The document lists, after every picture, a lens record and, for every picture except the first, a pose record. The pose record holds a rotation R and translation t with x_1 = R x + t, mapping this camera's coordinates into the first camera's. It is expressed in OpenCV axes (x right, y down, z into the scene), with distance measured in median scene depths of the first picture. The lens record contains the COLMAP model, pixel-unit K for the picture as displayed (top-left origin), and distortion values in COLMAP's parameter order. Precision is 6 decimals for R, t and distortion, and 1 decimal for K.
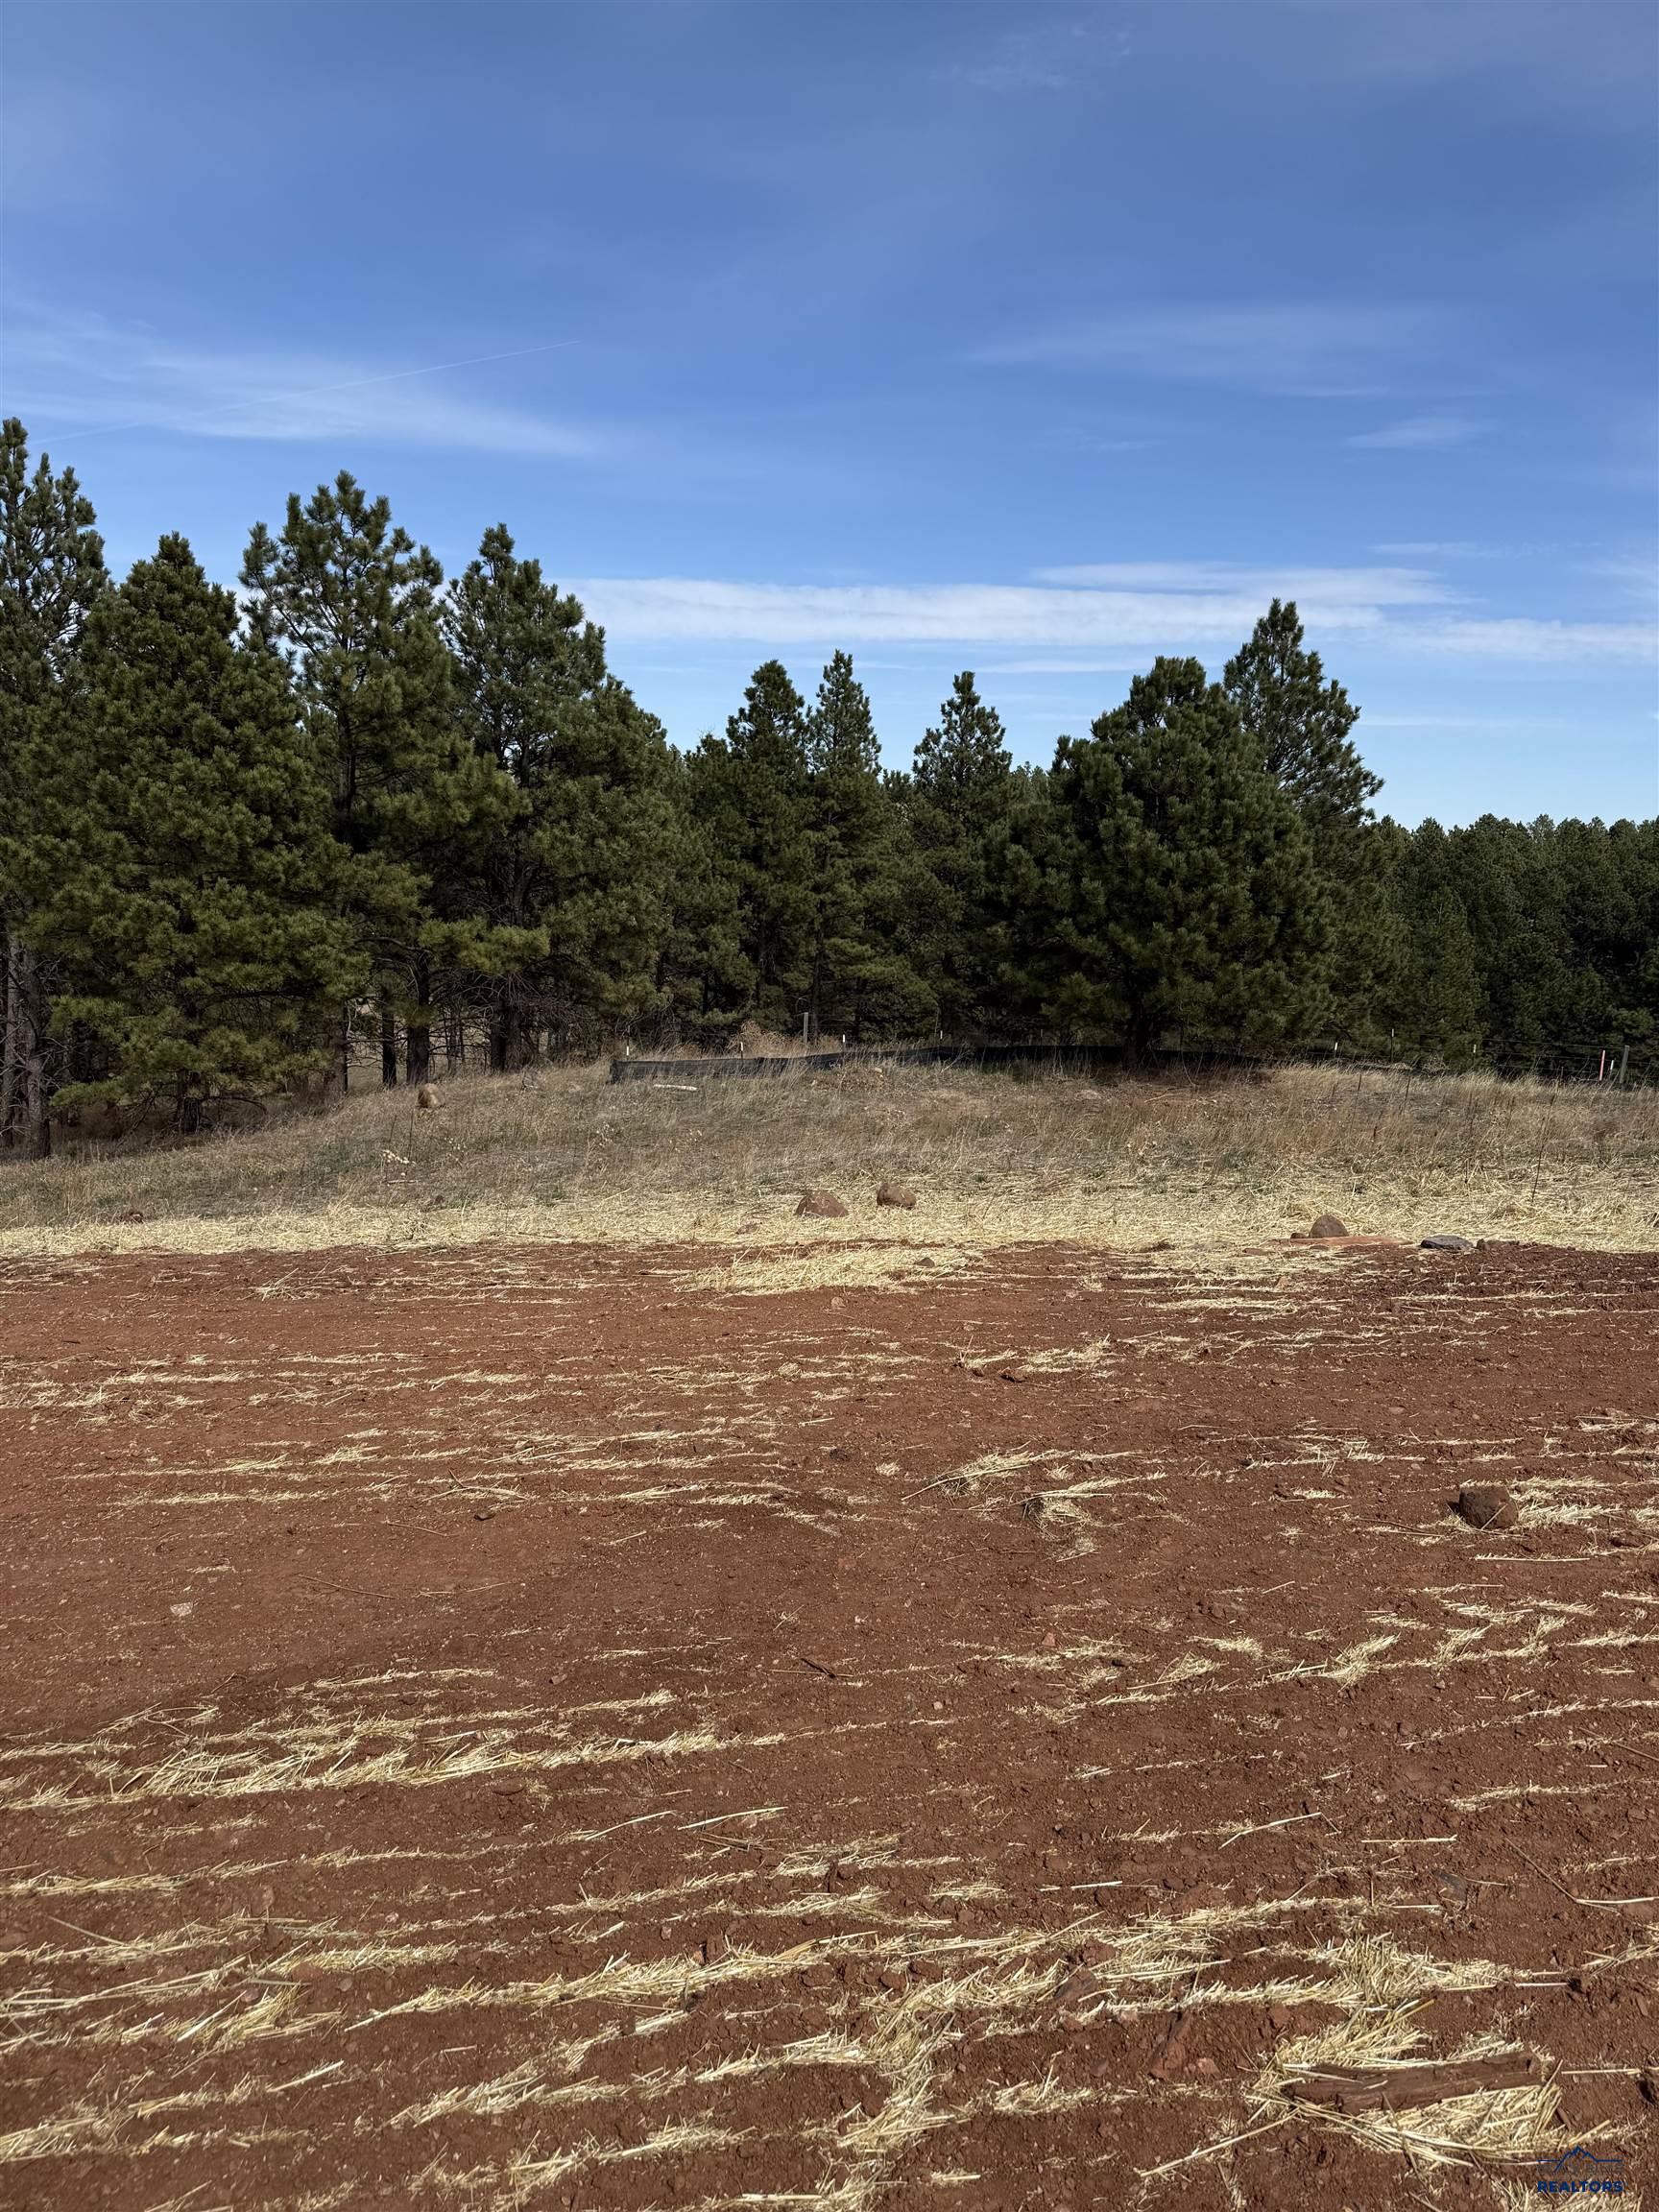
lens RADIAL K [[1533.4, 0, 817.0], [0, 1533.4, 1116.1], [0, 0, 1]] dist [0.174928, -0.324625]
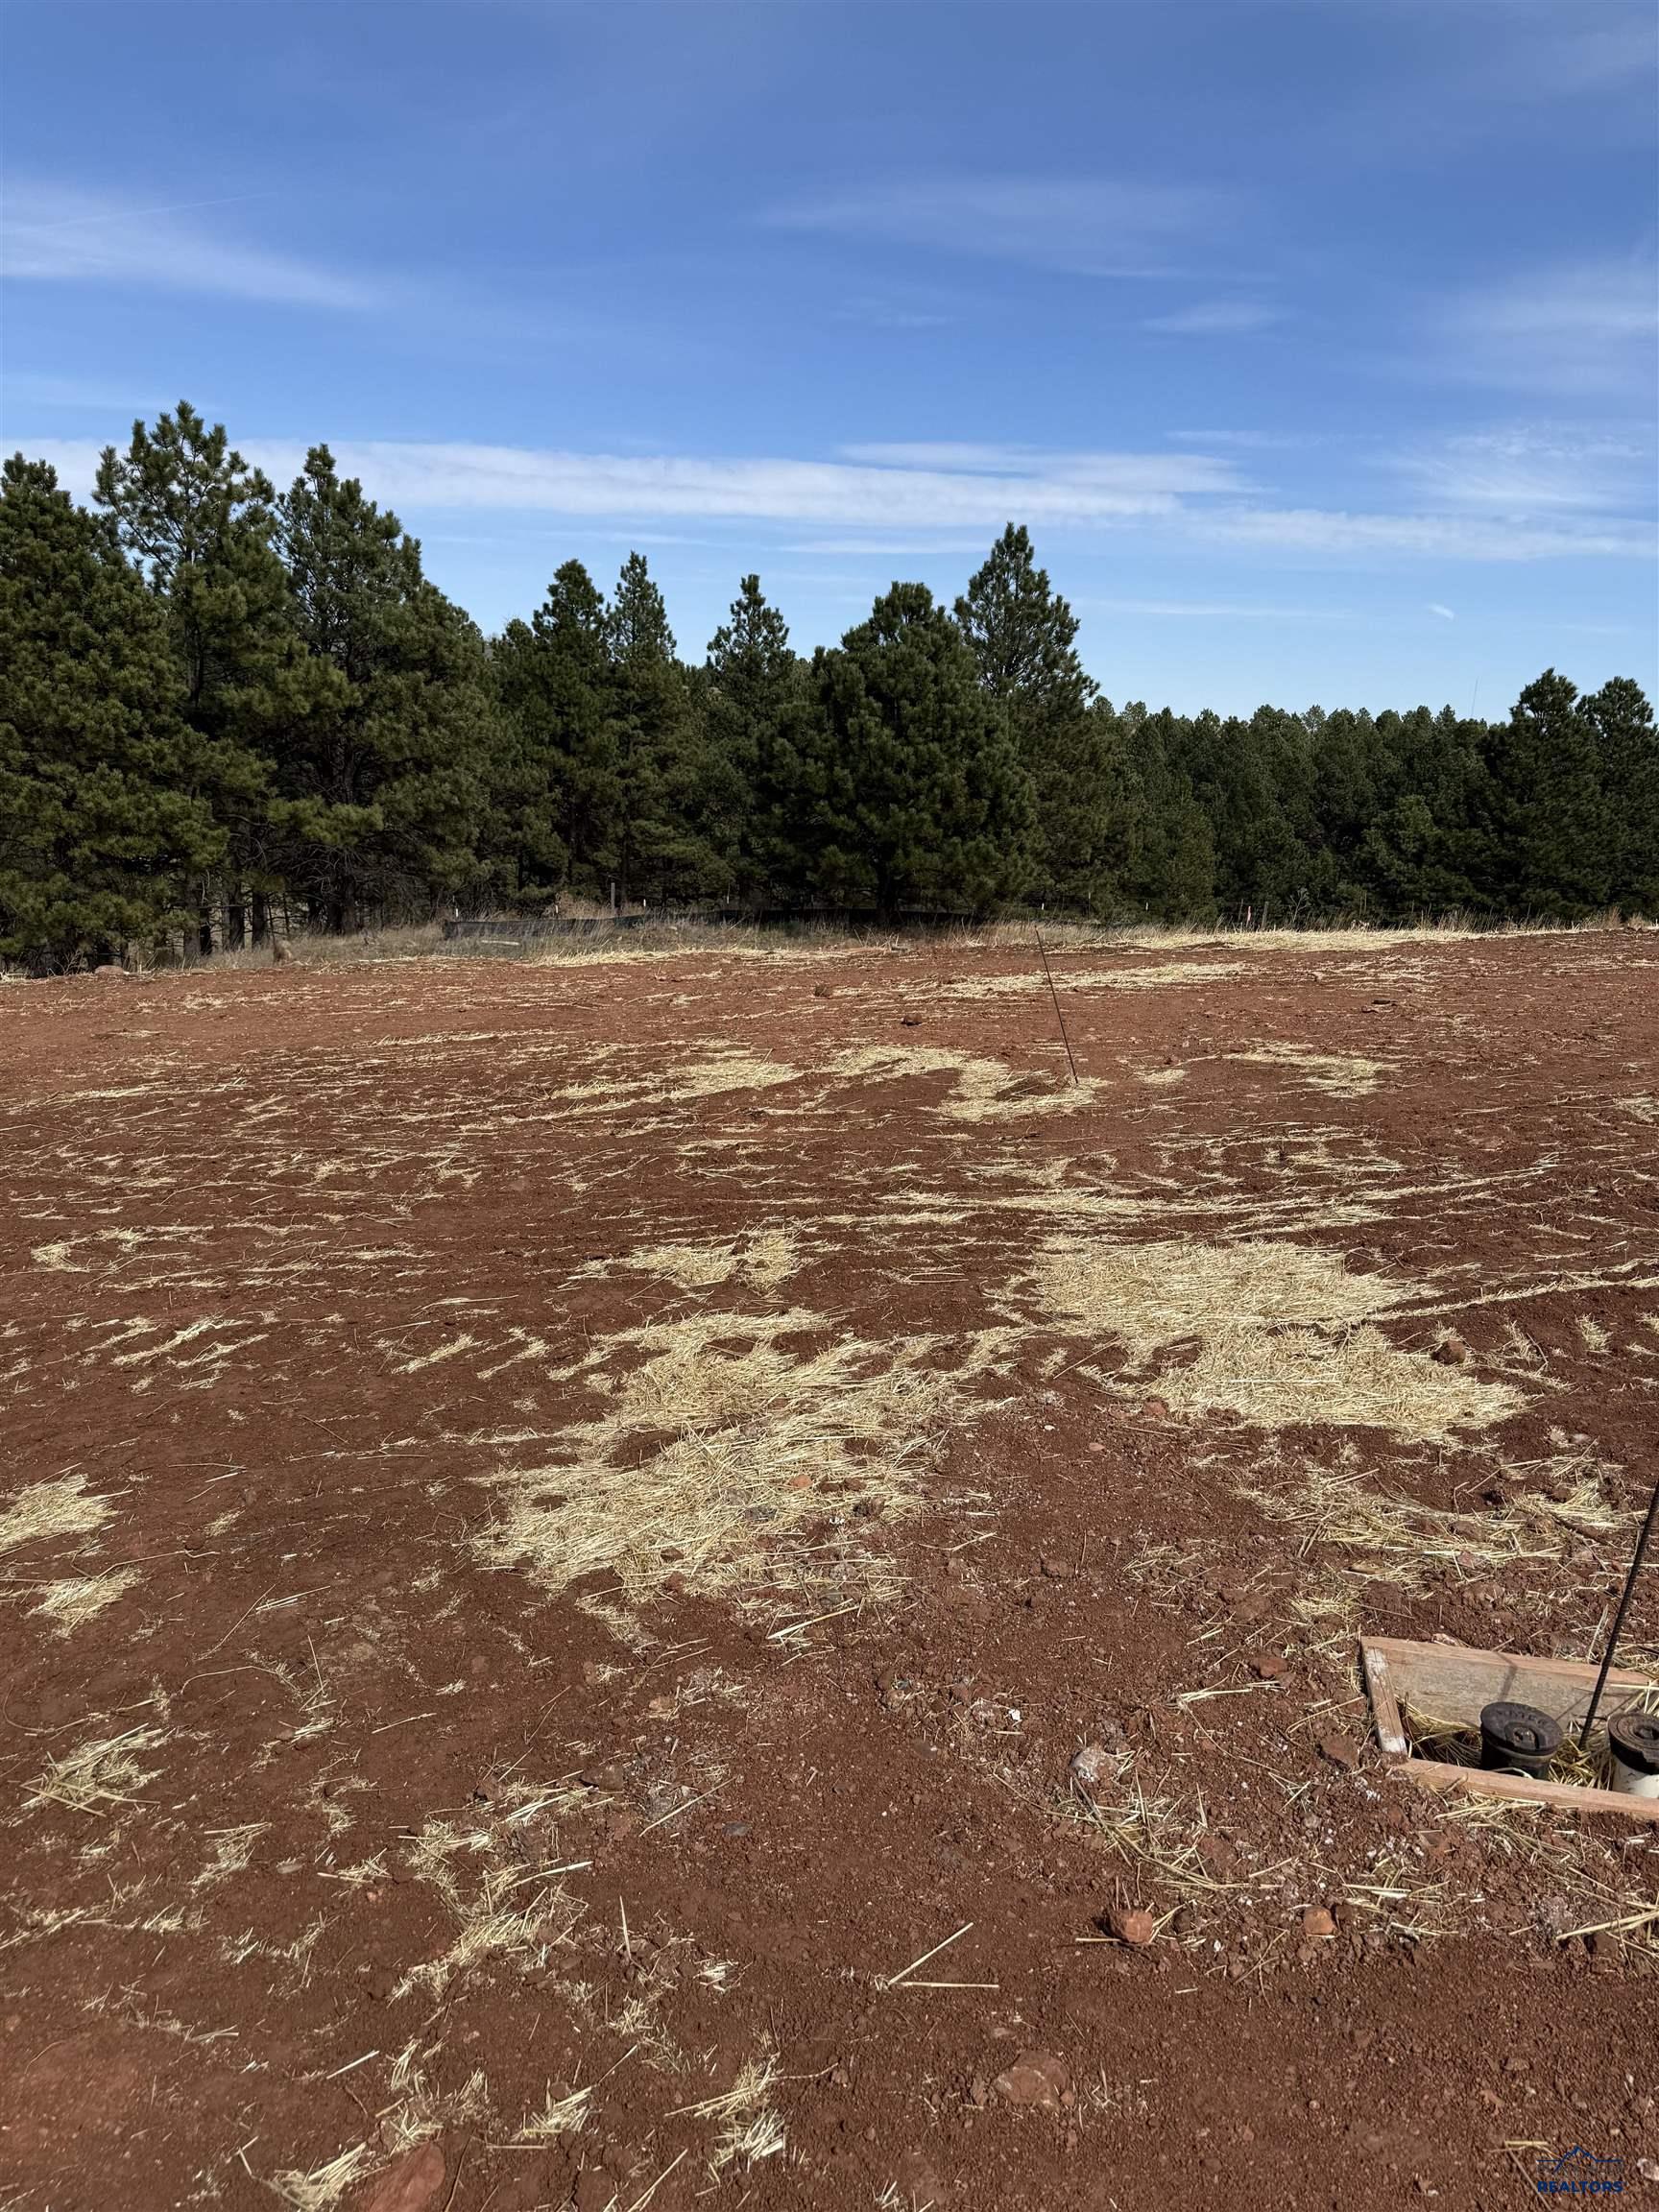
lens RADIAL K [[1535.6, 0, 840.3], [0, 1535.6, 1113.8], [0, 0, 1]] dist [0.156821, -0.275689]
pose [[0.991361, -0.026746, 0.128405, 0.010893], [0.017838, 0.997385, 0.070029, 0.034250], [-0.129943, -0.067133, 0.989246, -0.229881]]
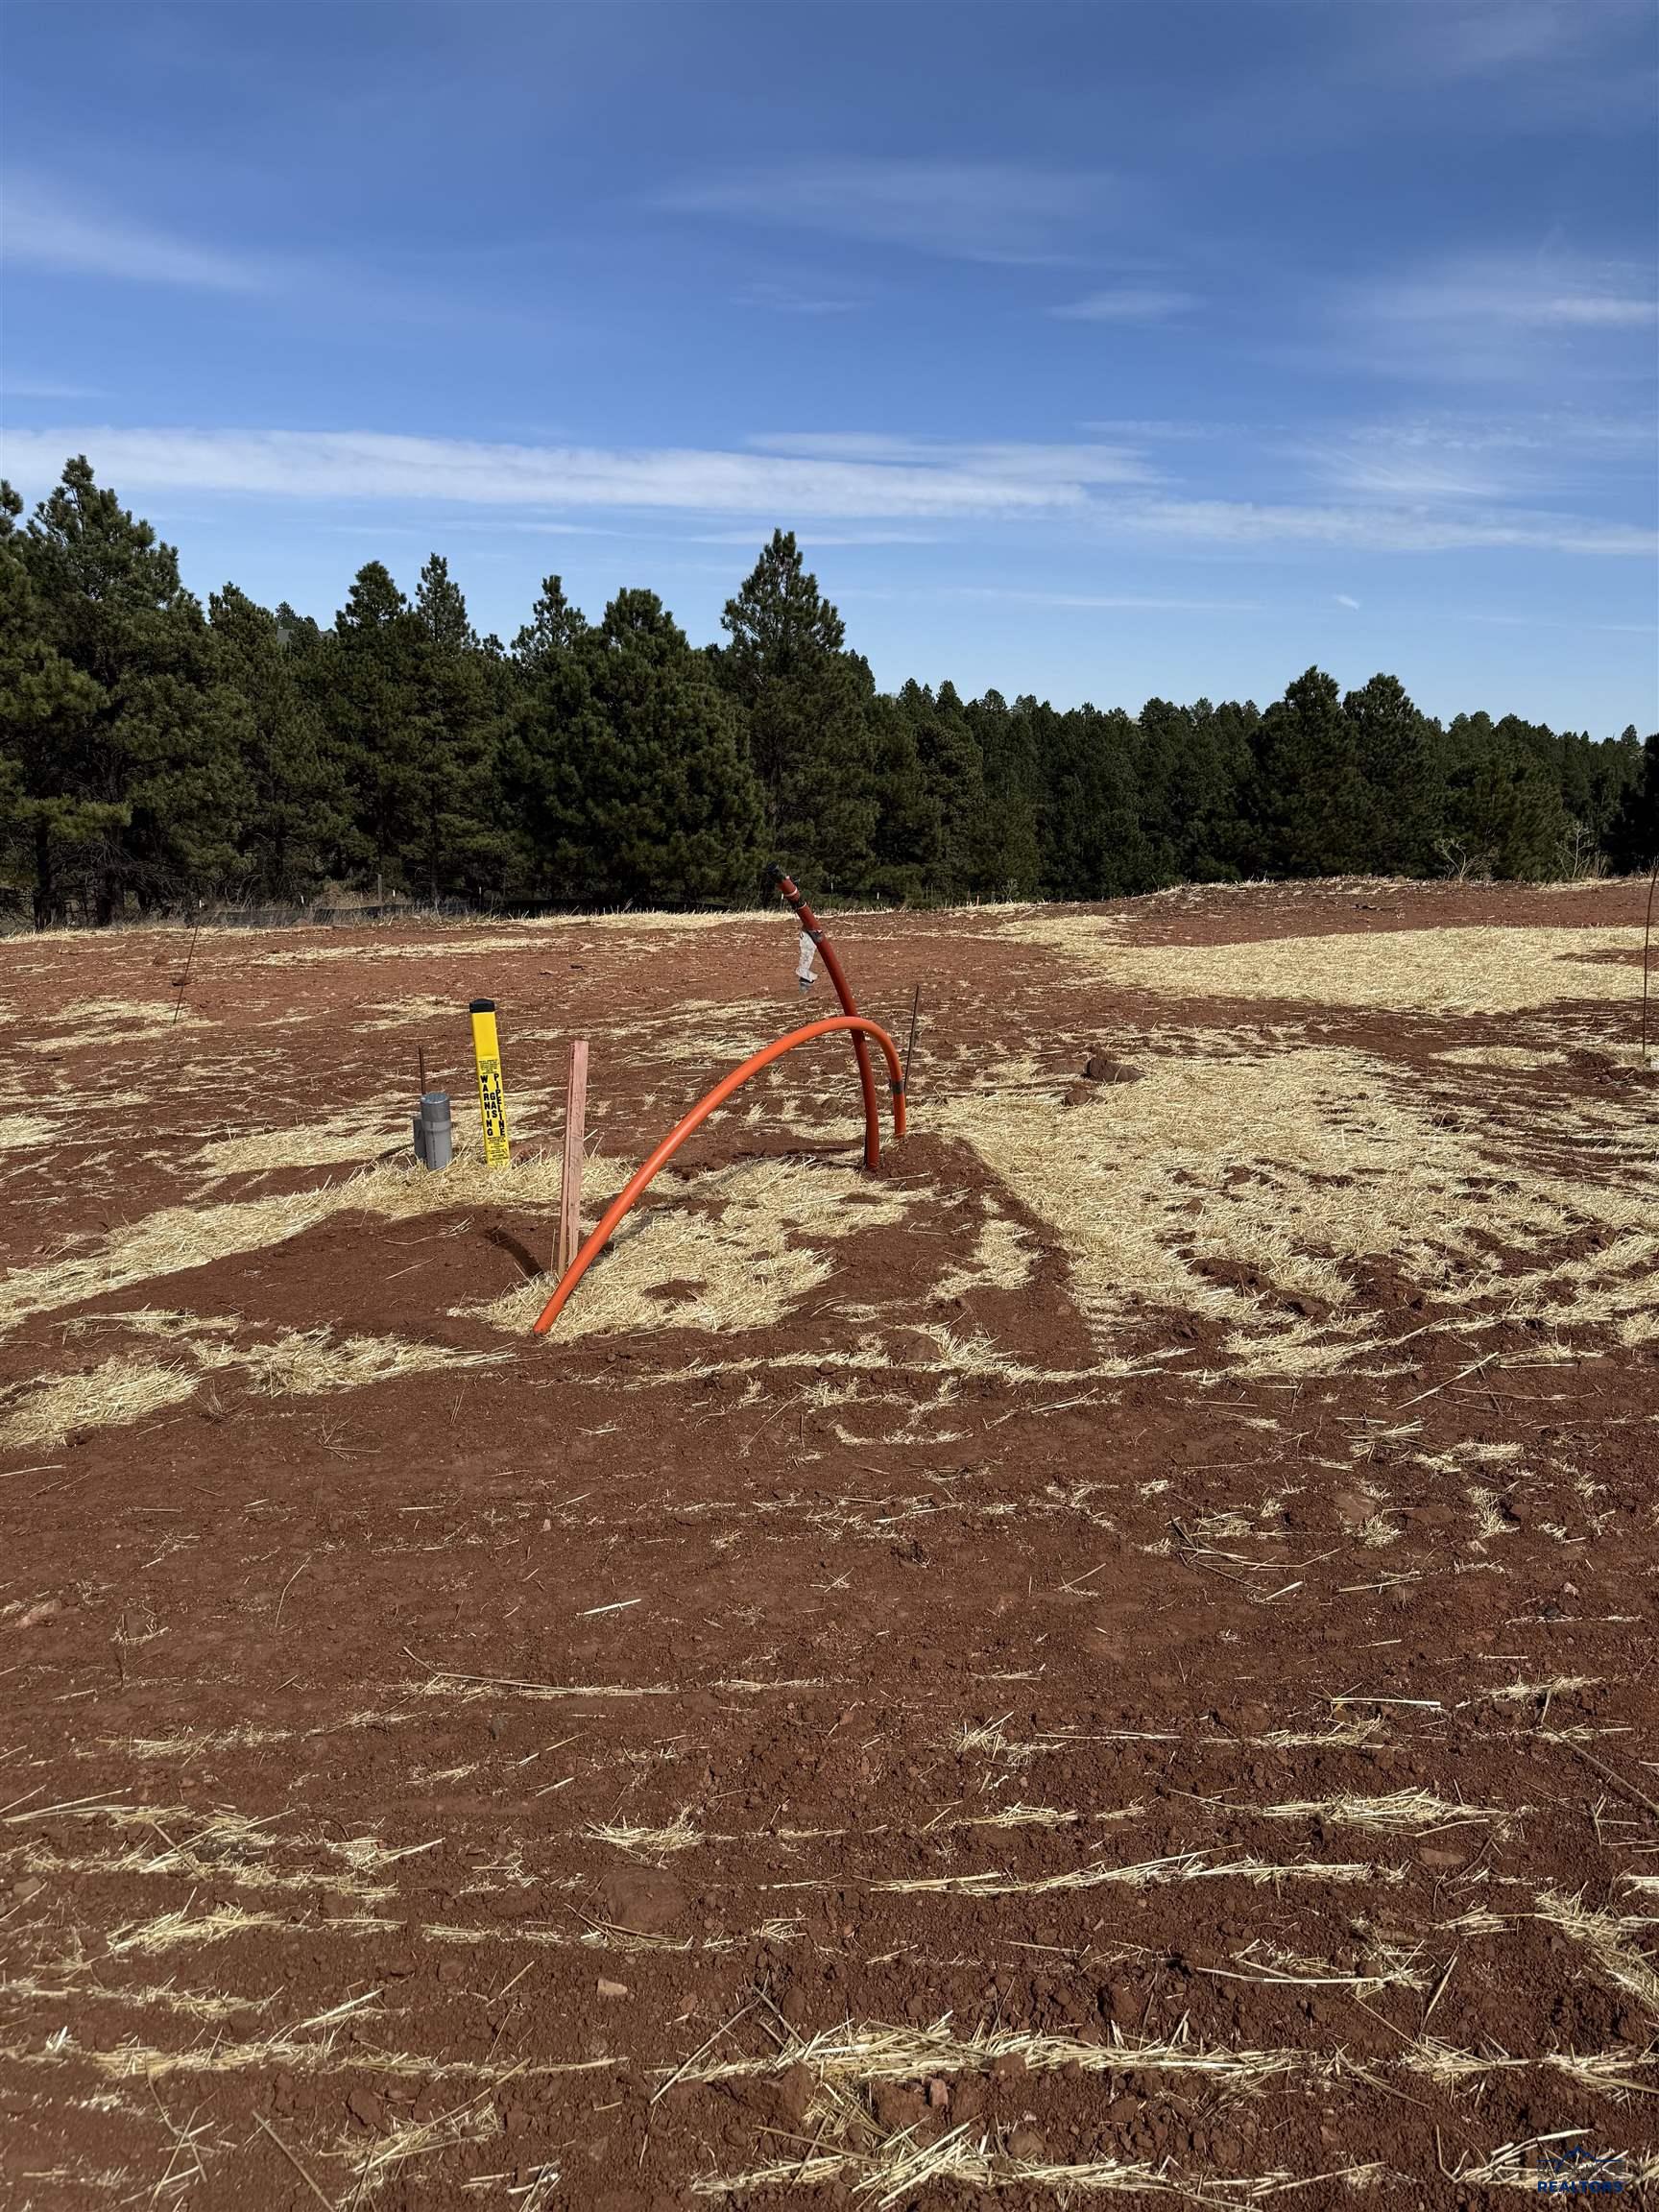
lens RADIAL K [[1533.4, 0, 817.0], [0, 1533.4, 1116.1], [0, 0, 1]] dist [0.174928, -0.324625]
pose [[0.986012, -0.040631, 0.161649, 0.157202], [0.028326, 0.996573, 0.077712, 0.044249], [-0.164253, -0.072046, 0.983784, -0.329300]]
